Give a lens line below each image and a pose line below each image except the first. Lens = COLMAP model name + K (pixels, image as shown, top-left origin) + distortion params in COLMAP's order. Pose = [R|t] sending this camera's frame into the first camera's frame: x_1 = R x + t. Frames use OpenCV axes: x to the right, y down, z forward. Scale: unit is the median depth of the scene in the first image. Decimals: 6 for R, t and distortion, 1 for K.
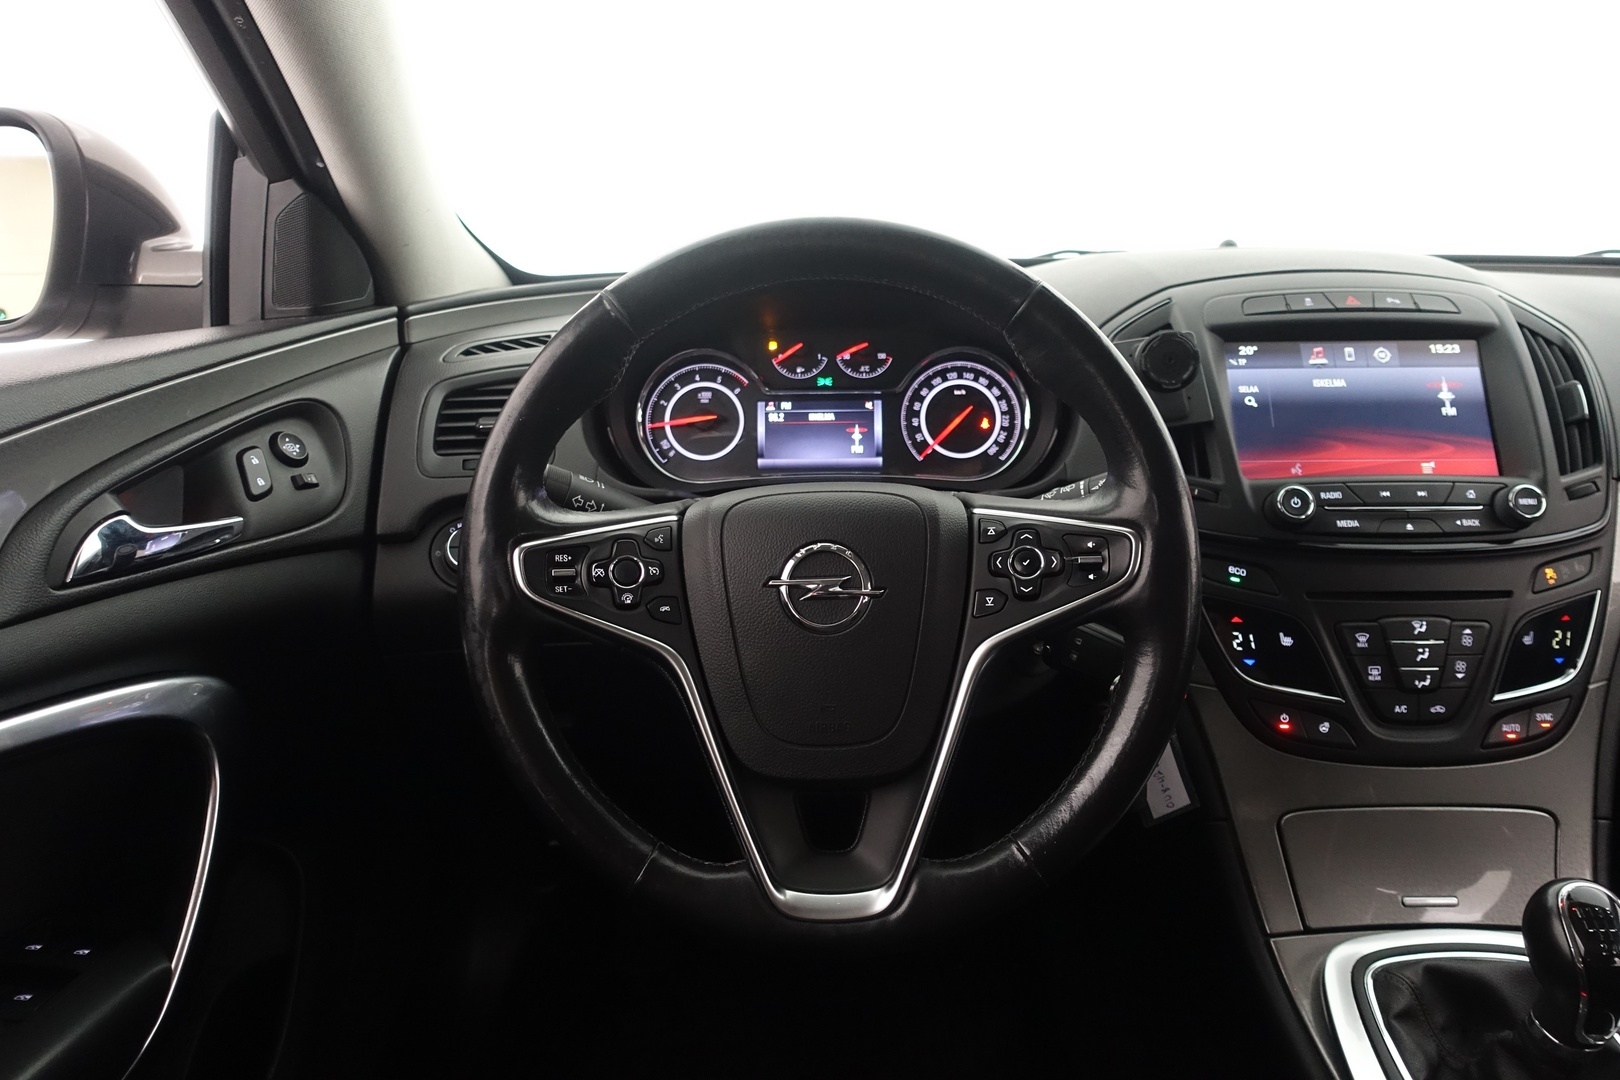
lens RADIAL K [[1115.7, 0, 807.0], [0, 1115.7, 532.7], [0, 0, 1]] dist [-0.008140, -0.002952]
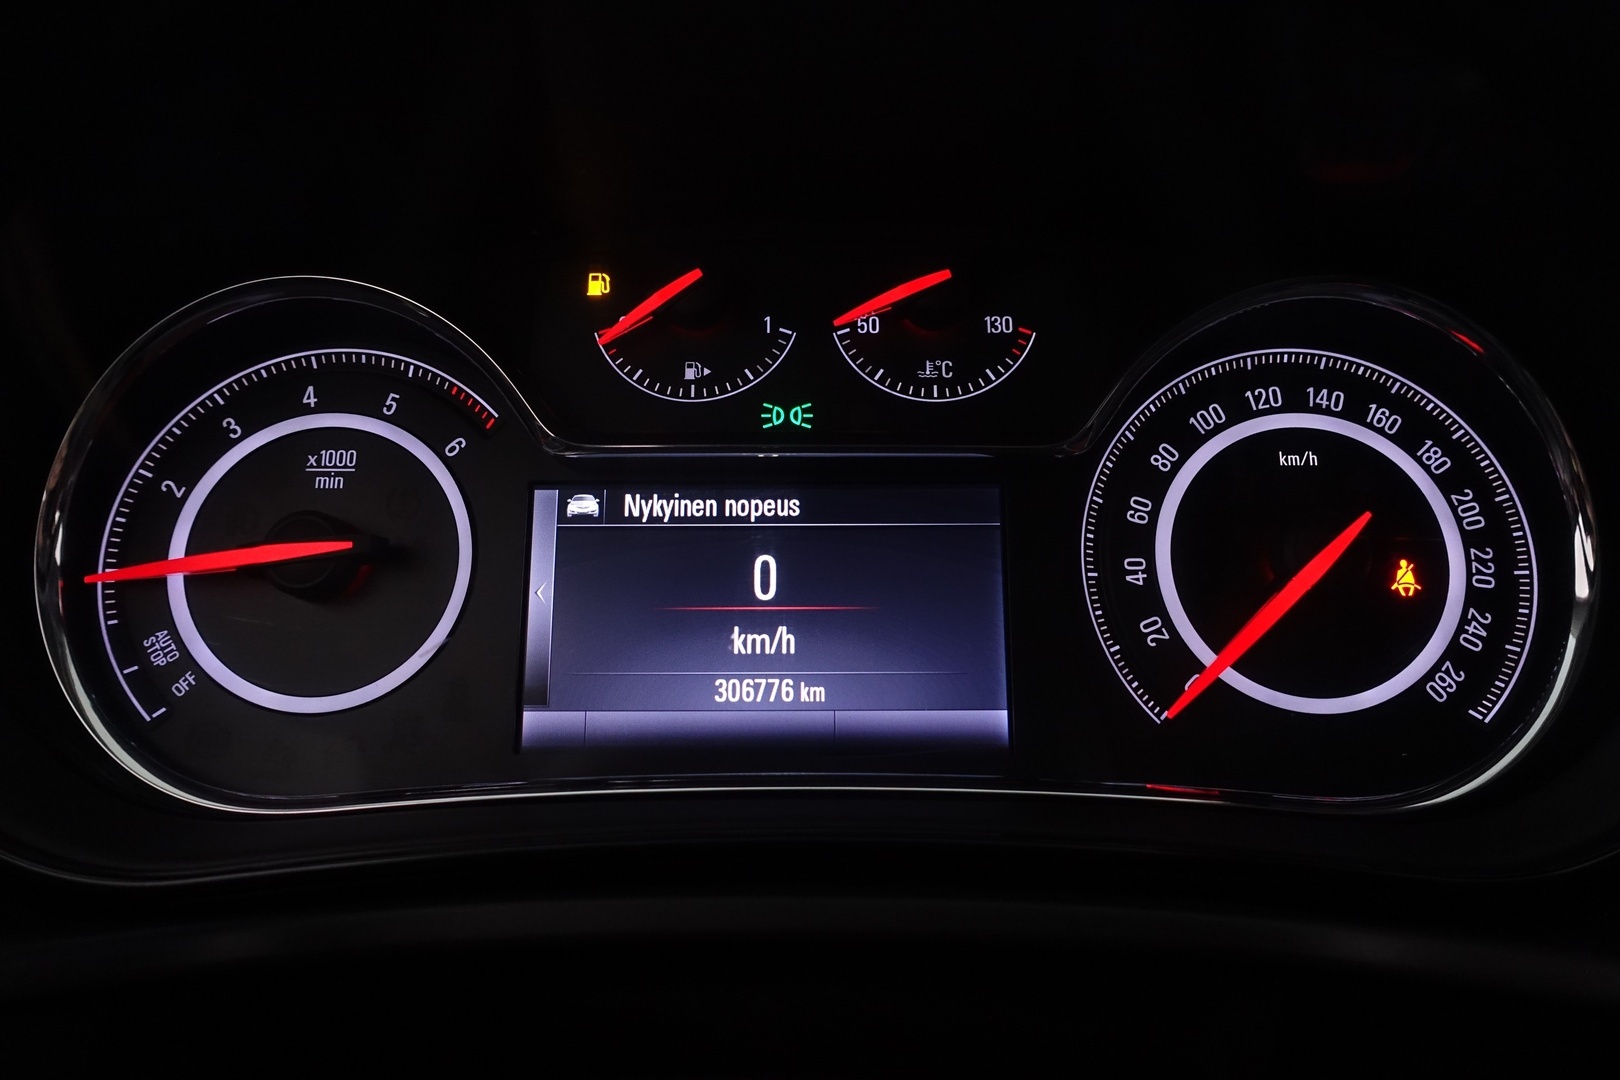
lens RADIAL K [[1115.7, 0, 809.9], [0, 1115.7, 528.3], [0, 0, 1]] dist [-0.008140, -0.002952]
pose [[0.999813, 0.009060, 0.017087, 0.017135], [-0.007278, 0.994802, -0.101569, -0.081877], [-0.017918, 0.101426, 0.994682, 0.741080]]
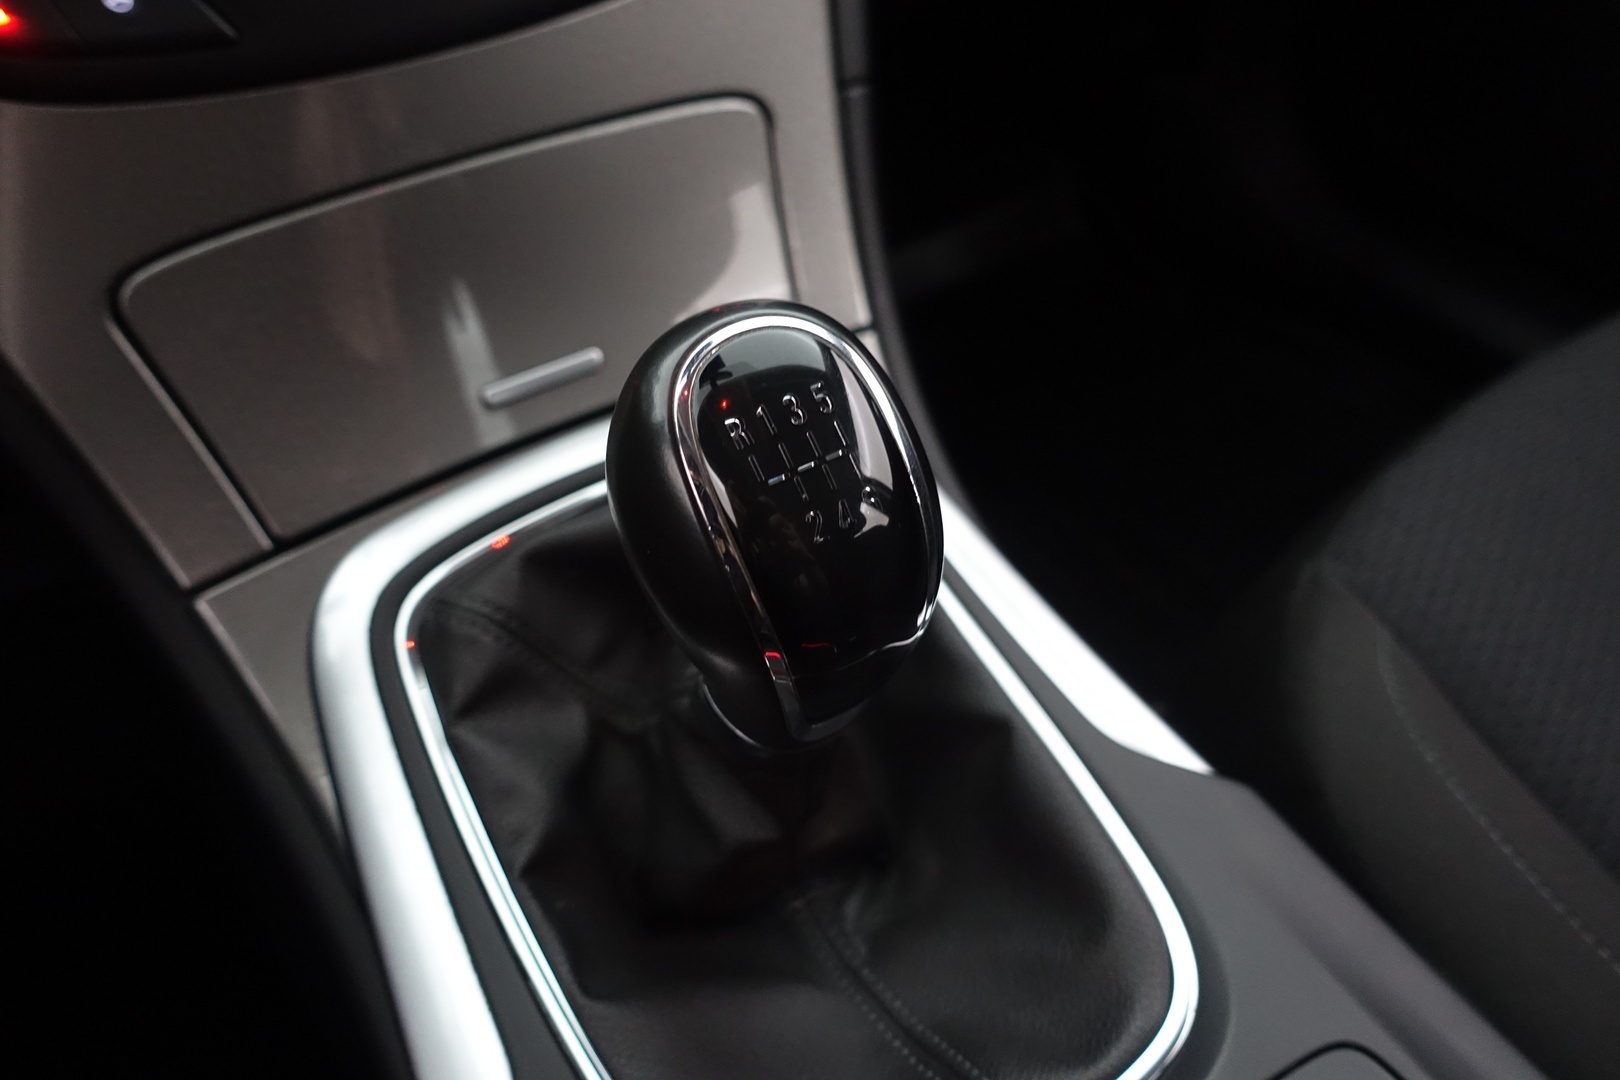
lens RADIAL K [[1115.7, 0, 810.3], [0, 1115.7, 538.2], [0, 0, 1]] dist [-0.008140, -0.002952]
pose [[0.851882, -0.385768, 0.354231, 0.382756], [0.151006, 0.828551, 0.539167, 0.134113], [-0.501492, -0.405816, 0.764081, 0.479889]]
